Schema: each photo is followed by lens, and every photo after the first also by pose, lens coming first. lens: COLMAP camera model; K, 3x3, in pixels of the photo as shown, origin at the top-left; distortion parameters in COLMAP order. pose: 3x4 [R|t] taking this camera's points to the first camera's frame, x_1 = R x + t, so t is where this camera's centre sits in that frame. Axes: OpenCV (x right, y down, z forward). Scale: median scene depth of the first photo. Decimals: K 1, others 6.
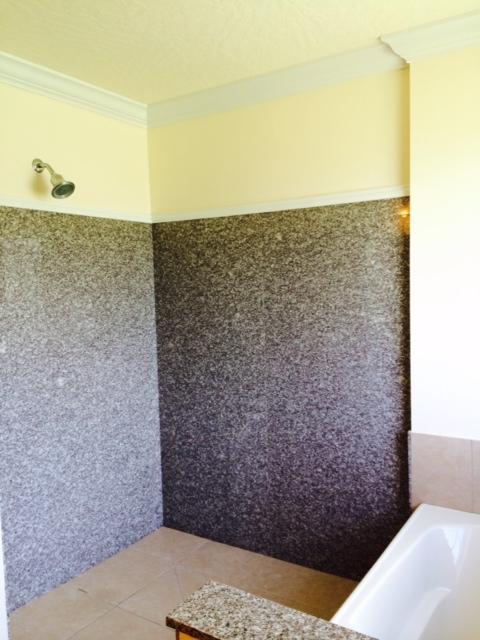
lens RADIAL K [[545.0, 0, 235.3], [0, 545.0, 317.2], [0, 0, 1]] dist [0.076004, -0.096216]
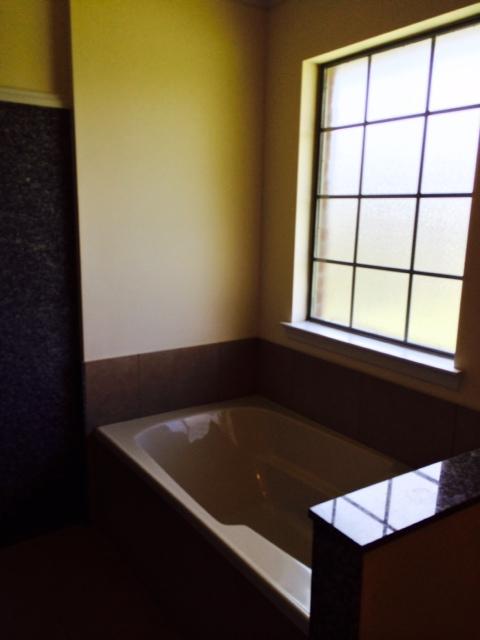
lens RADIAL K [[545.0, 0, 244.9], [0, 545.0, 319.5], [0, 0, 1]] dist [0.076004, -0.096216]
pose [[0.370518, -0.141779, 0.917941, -0.417866], [0.030892, 0.989616, 0.140380, 0.004927], [-0.928311, -0.023656, 0.371050, 0.337602]]
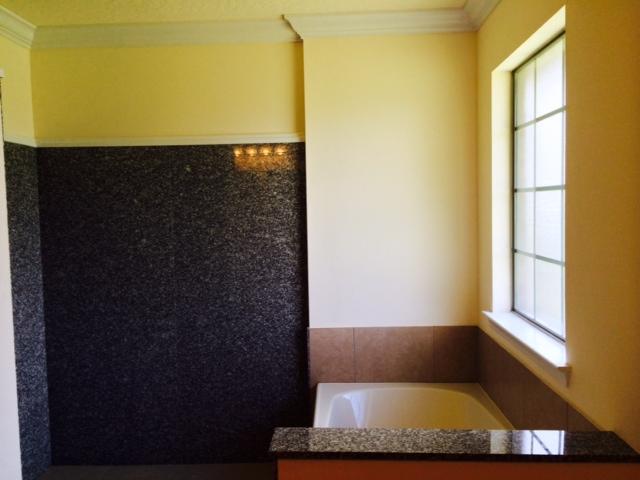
lens RADIAL K [[545.0, 0, 315.4], [0, 545.0, 237.4], [0, 0, 1]] dist [0.076004, -0.096216]
pose [[0.860257, -0.017628, 0.509555, -0.275360], [0.031621, 0.999323, -0.018812, 0.022234], [-0.508879, 0.032296, 0.860232, -0.084765]]
